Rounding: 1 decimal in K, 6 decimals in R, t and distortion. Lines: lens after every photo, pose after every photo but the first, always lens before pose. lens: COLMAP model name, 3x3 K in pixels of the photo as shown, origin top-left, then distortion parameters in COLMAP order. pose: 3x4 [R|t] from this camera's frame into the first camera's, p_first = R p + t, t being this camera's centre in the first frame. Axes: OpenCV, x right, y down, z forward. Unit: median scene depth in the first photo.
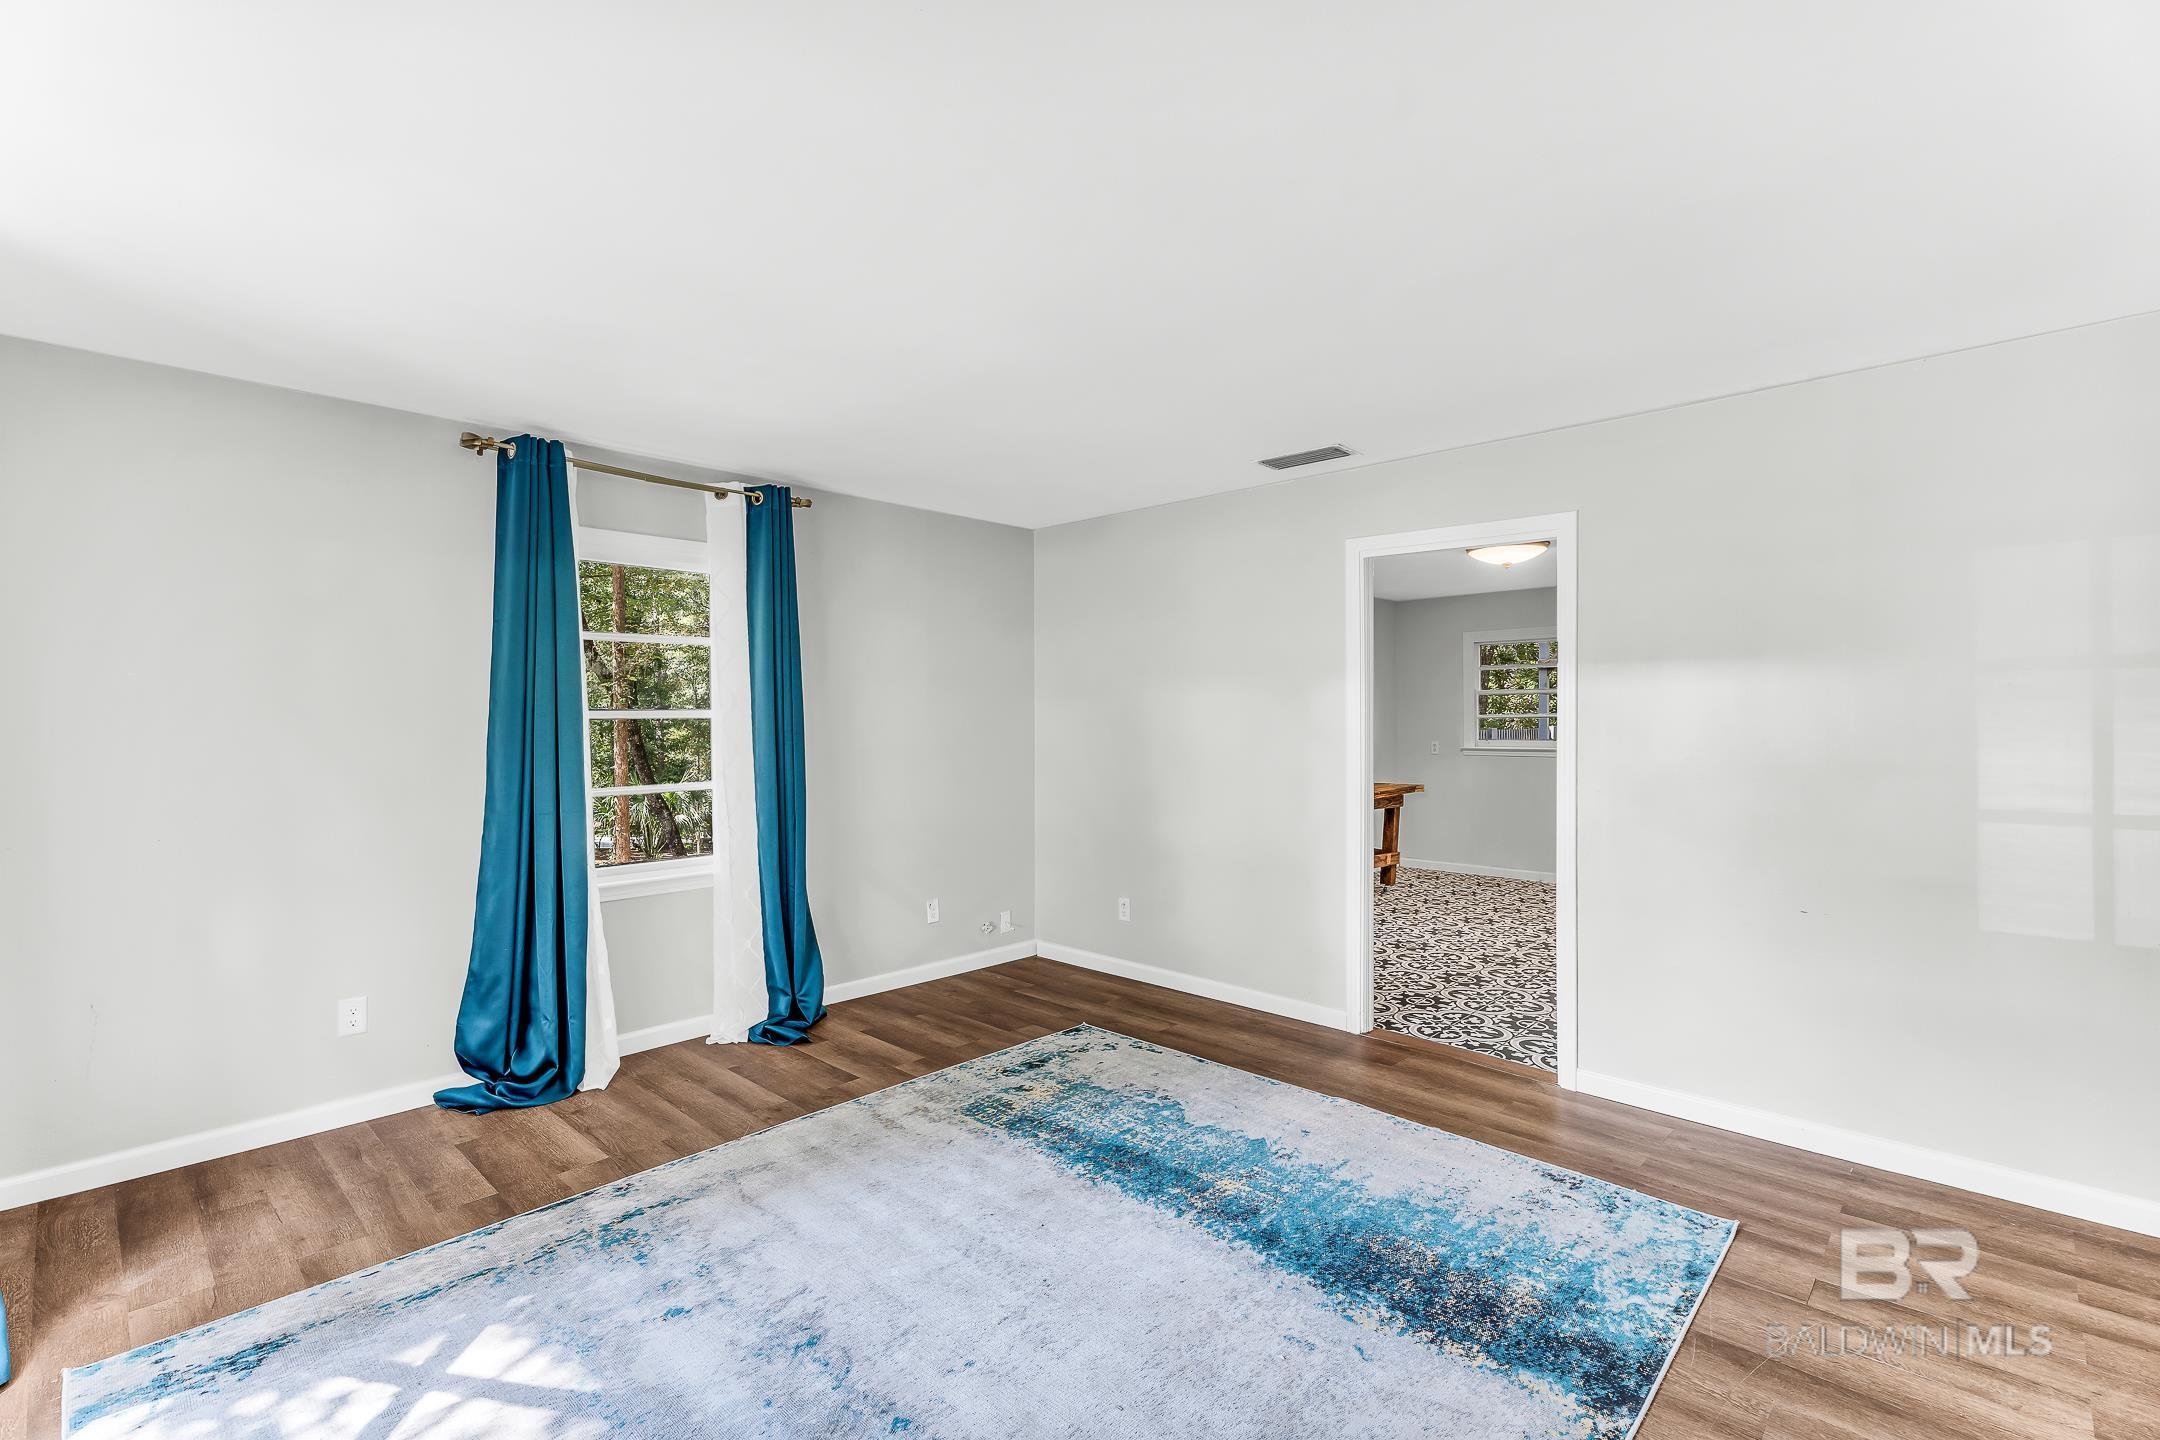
lens RADIAL K [[961.8, 0, 1080.5], [0, 961.8, 719.4], [0, 0, 1]] dist [0.000150, 0.000060]
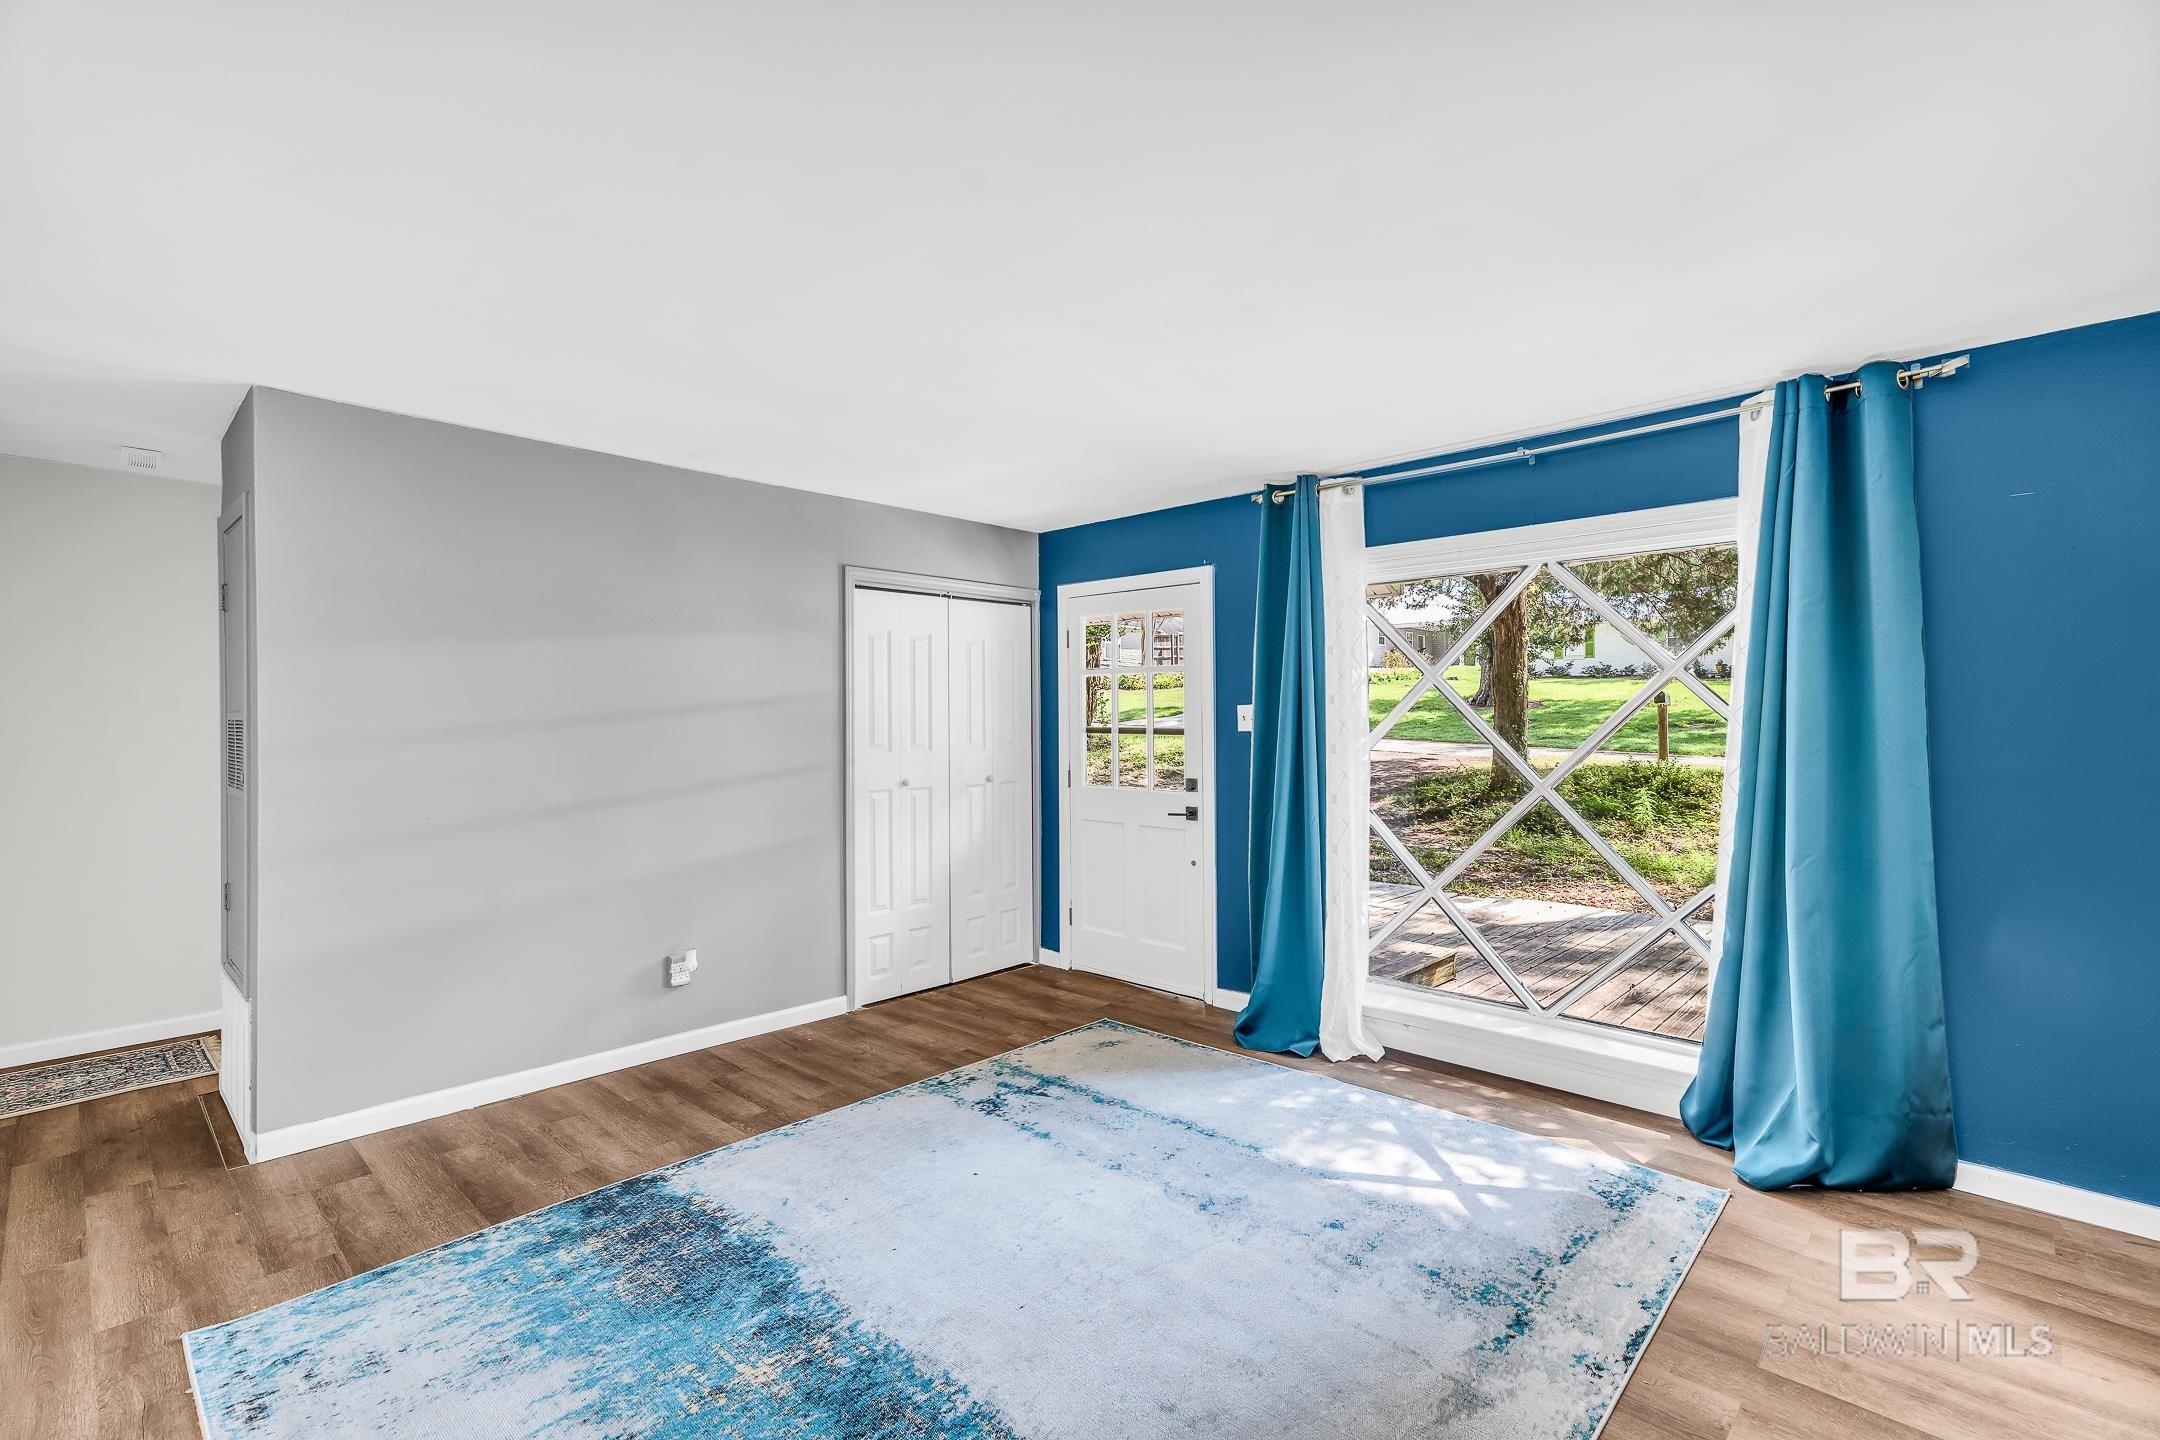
lens RADIAL K [[961.8, 0, 1079.3], [0, 961.8, 724.1], [0, 0, 1]] dist [0.000150, 0.000060]
pose [[-0.999992, 0.001627, -0.003525, -0.103552], [0.001619, 0.999996, 0.002477, -0.005410], [0.003529, 0.002471, -0.999991, 2.161695]]
